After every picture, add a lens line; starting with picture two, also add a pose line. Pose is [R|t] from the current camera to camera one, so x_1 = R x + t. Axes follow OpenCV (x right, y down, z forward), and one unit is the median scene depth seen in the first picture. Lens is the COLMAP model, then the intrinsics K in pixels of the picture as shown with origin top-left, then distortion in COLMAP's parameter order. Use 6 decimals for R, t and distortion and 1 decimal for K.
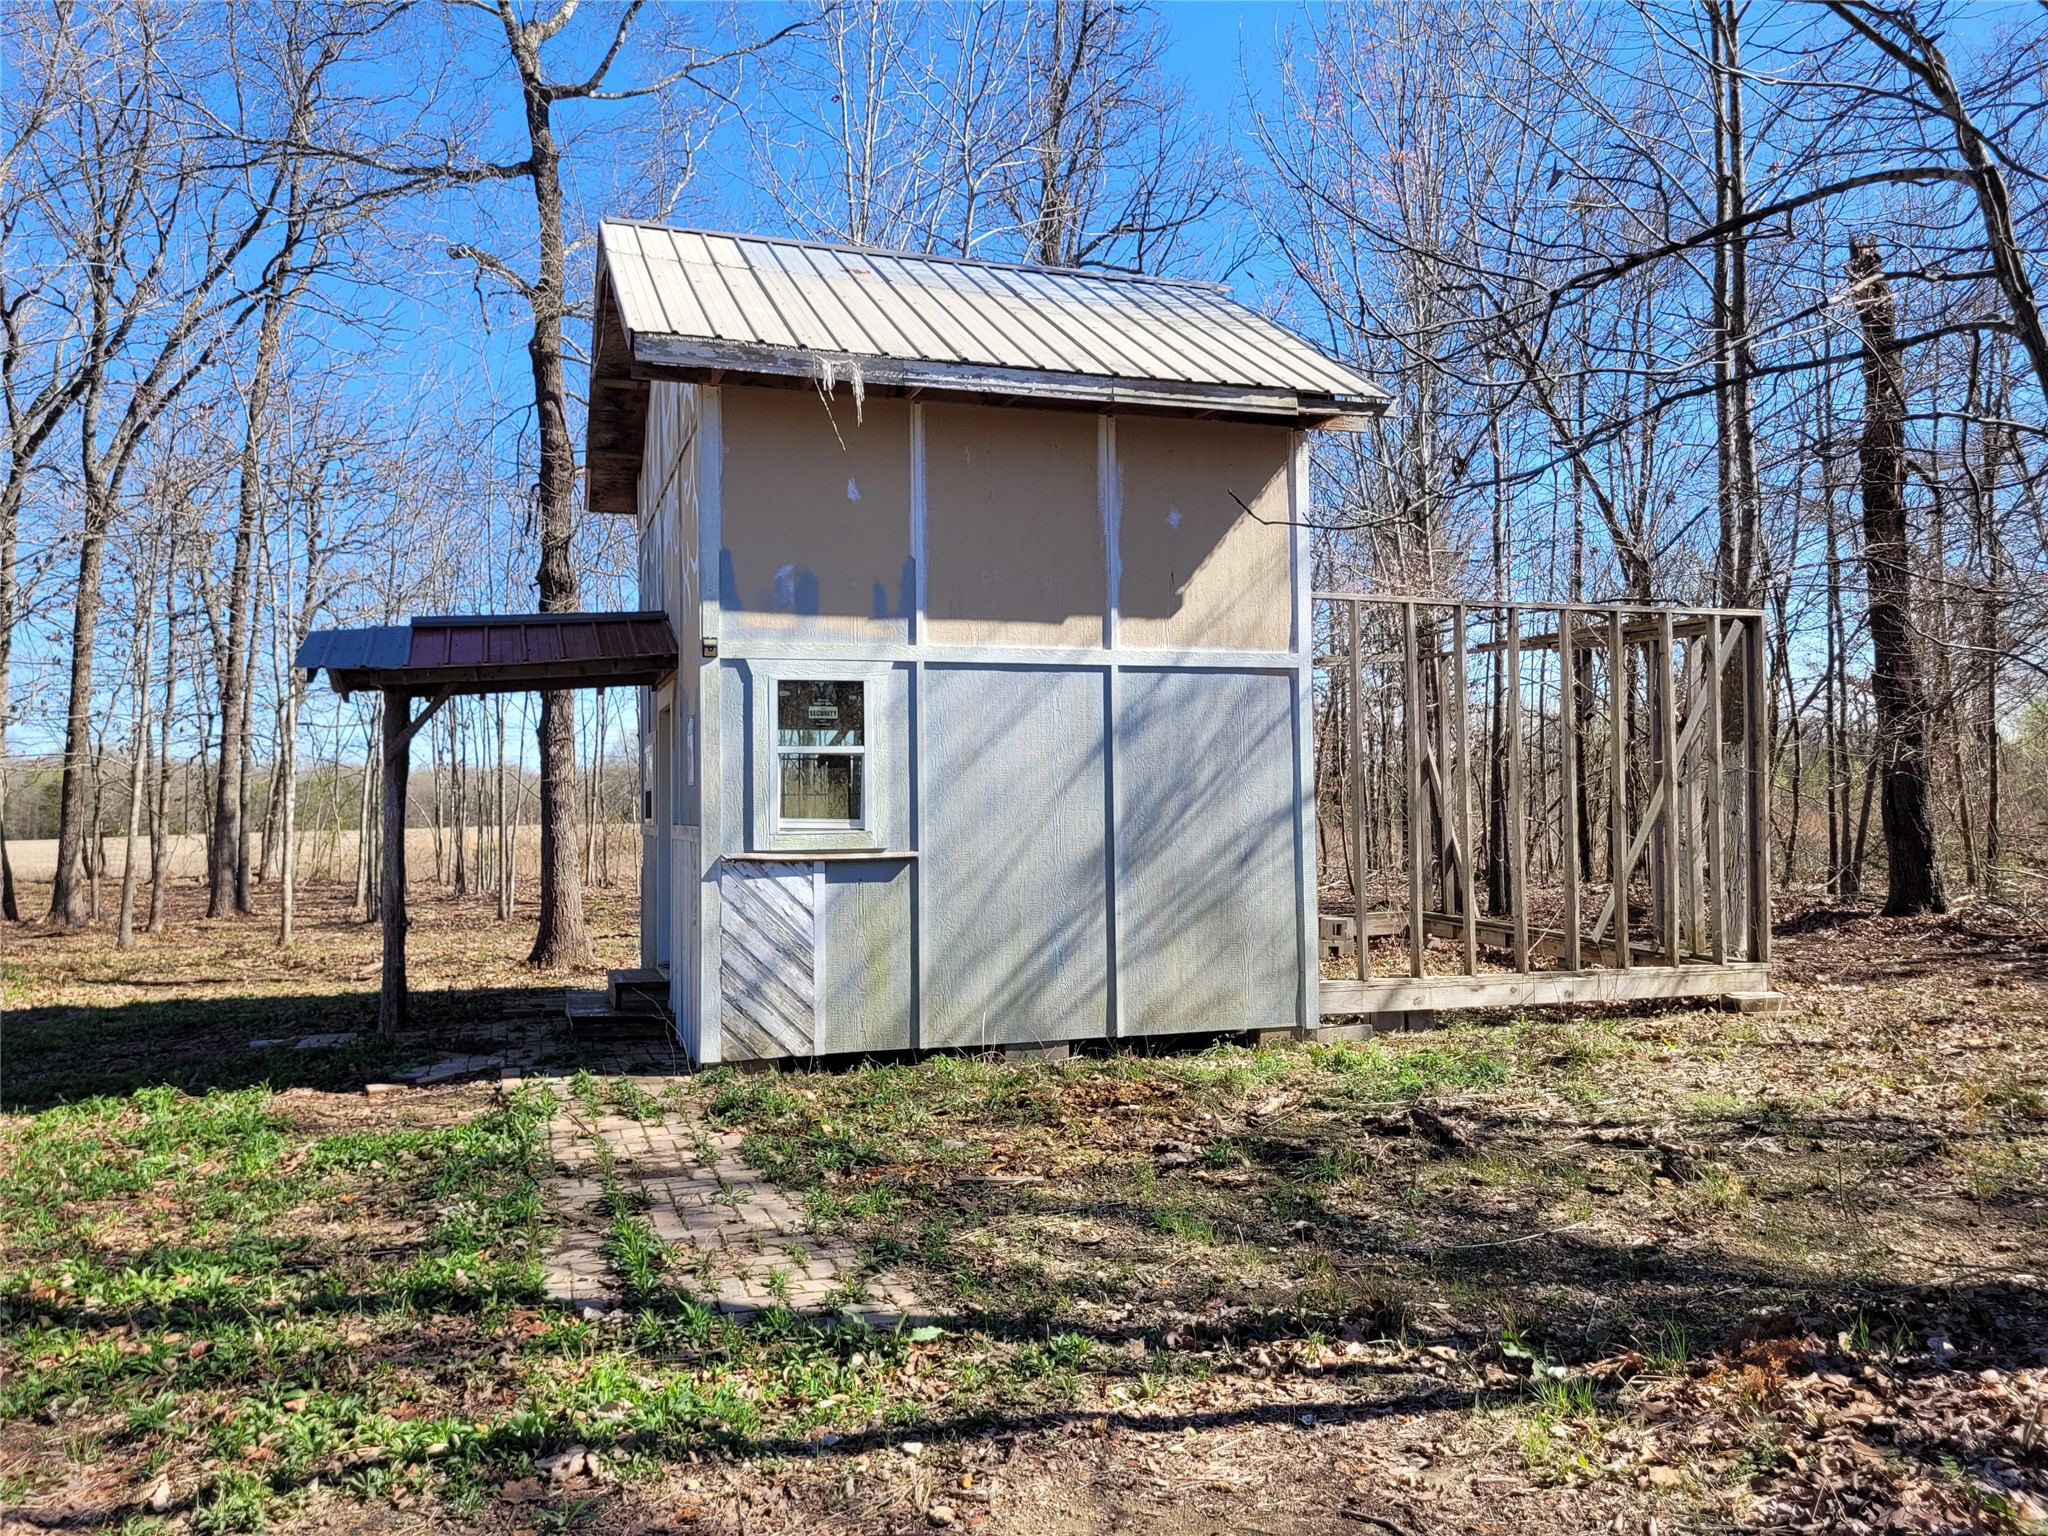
lens RADIAL K [[1553.3, 0, 1023.1], [0, 1553.3, 763.5], [0, 0, 1]] dist [0.069707, -0.059017]
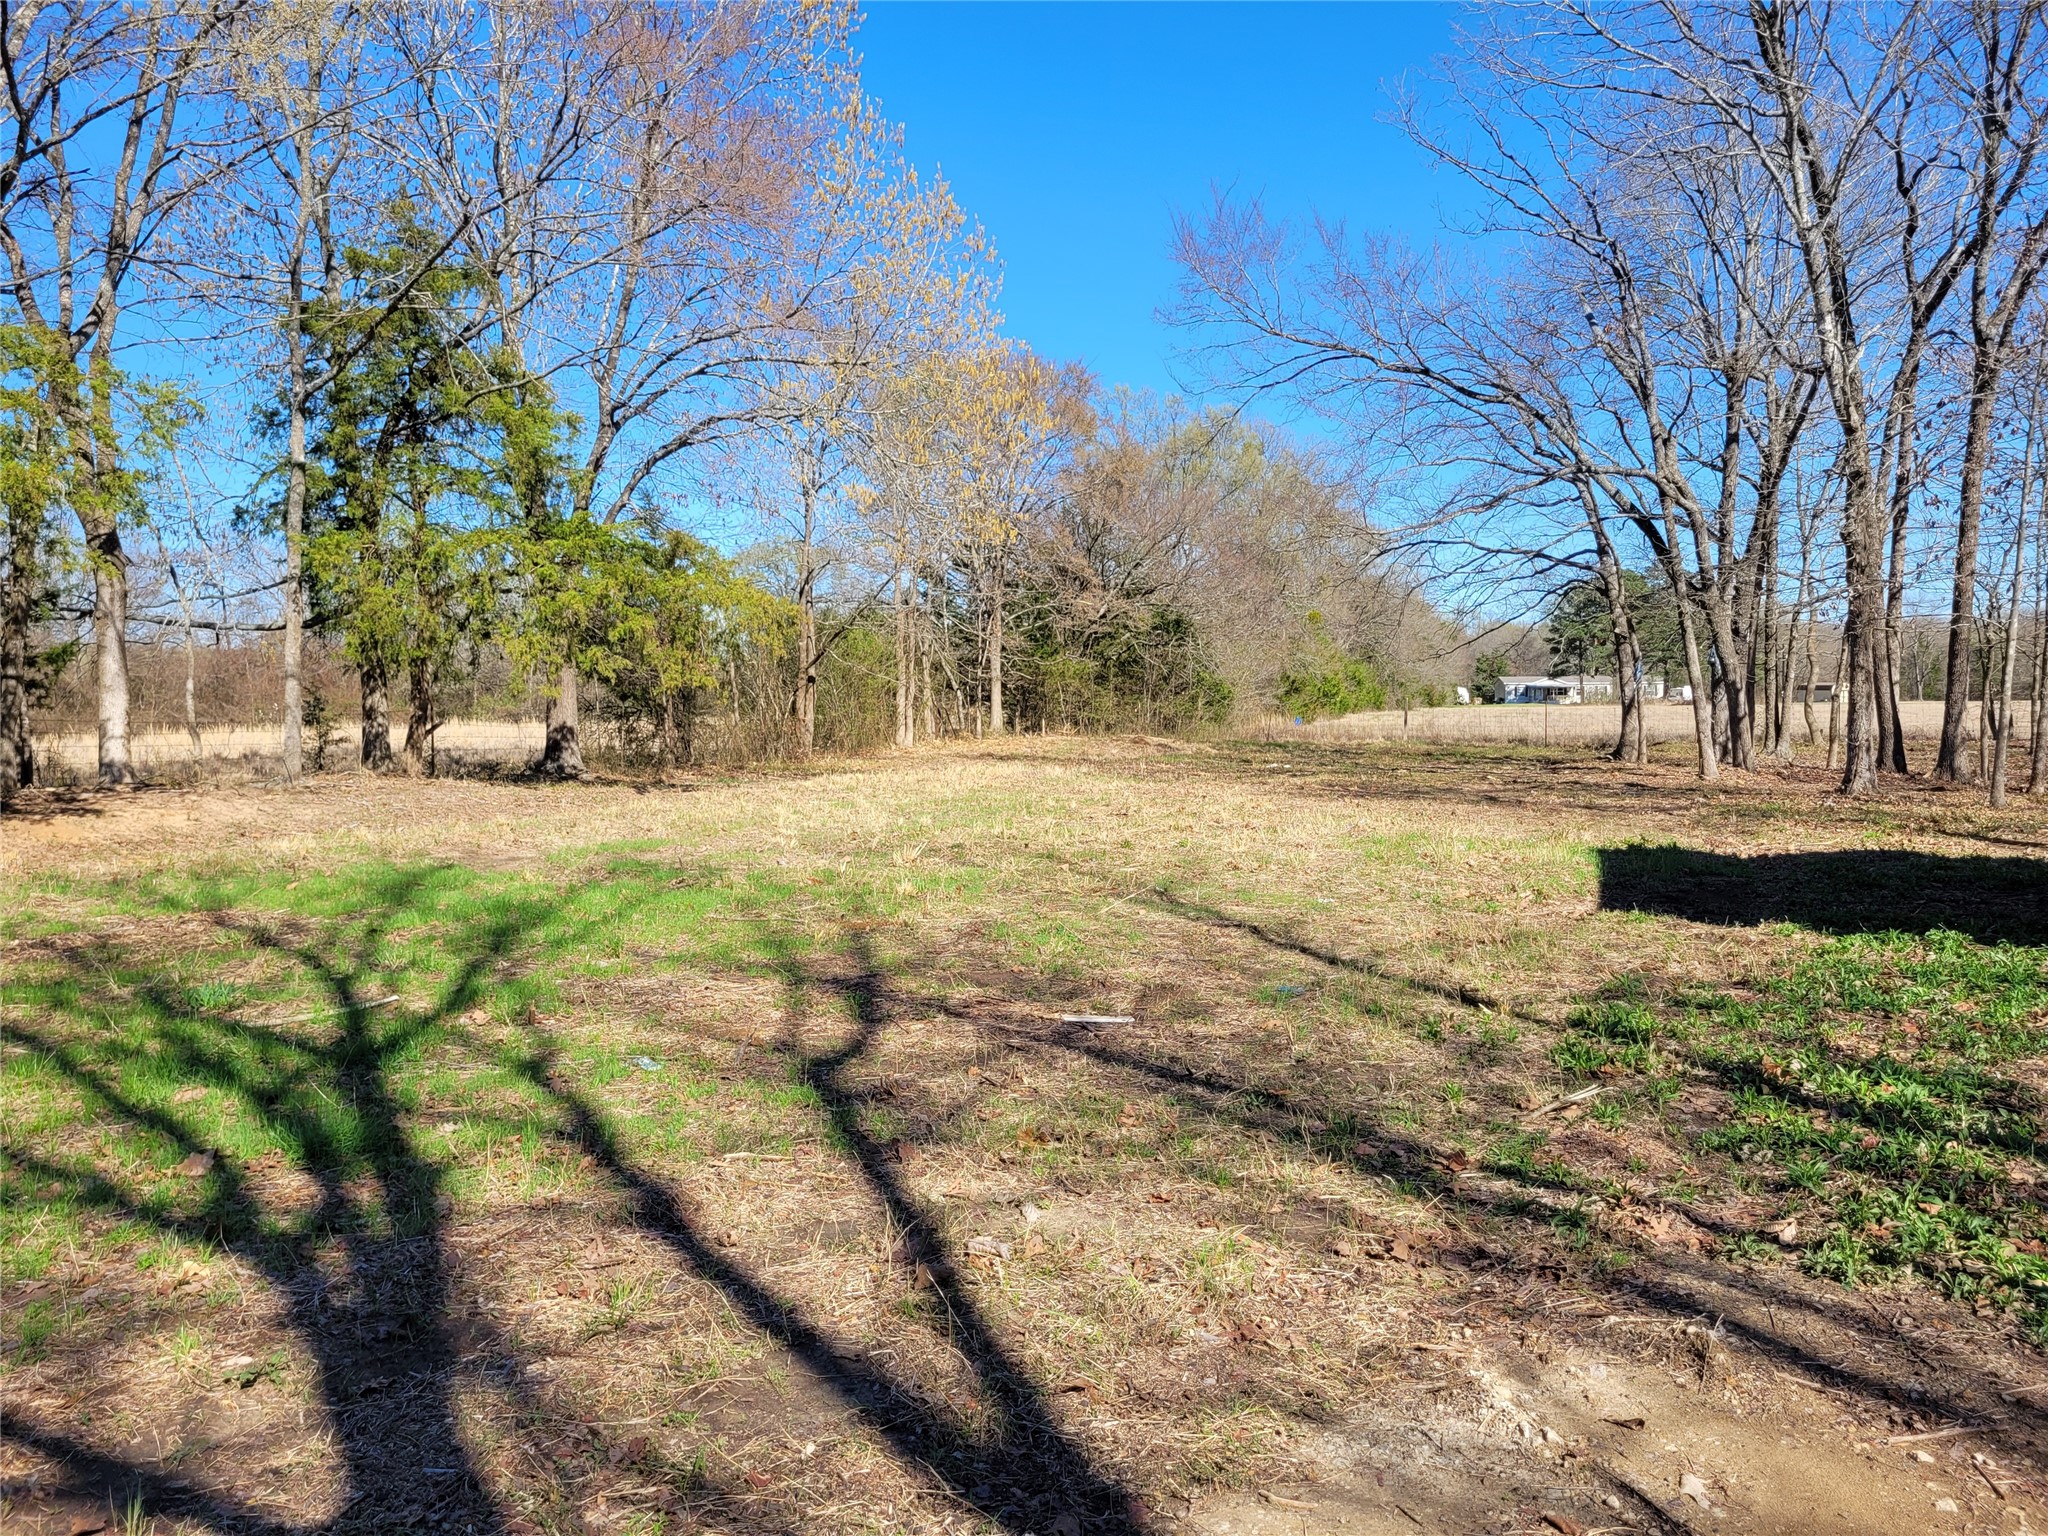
lens RADIAL K [[1553.3, 0, 1040.3], [0, 1553.3, 767.4], [0, 0, 1]] dist [0.069707, -0.059017]
pose [[0.466253, 0.058550, -0.882712, 0.147046], [0.020967, 0.996796, 0.077192, 0.006760], [0.884403, -0.054499, 0.463532, -0.017398]]
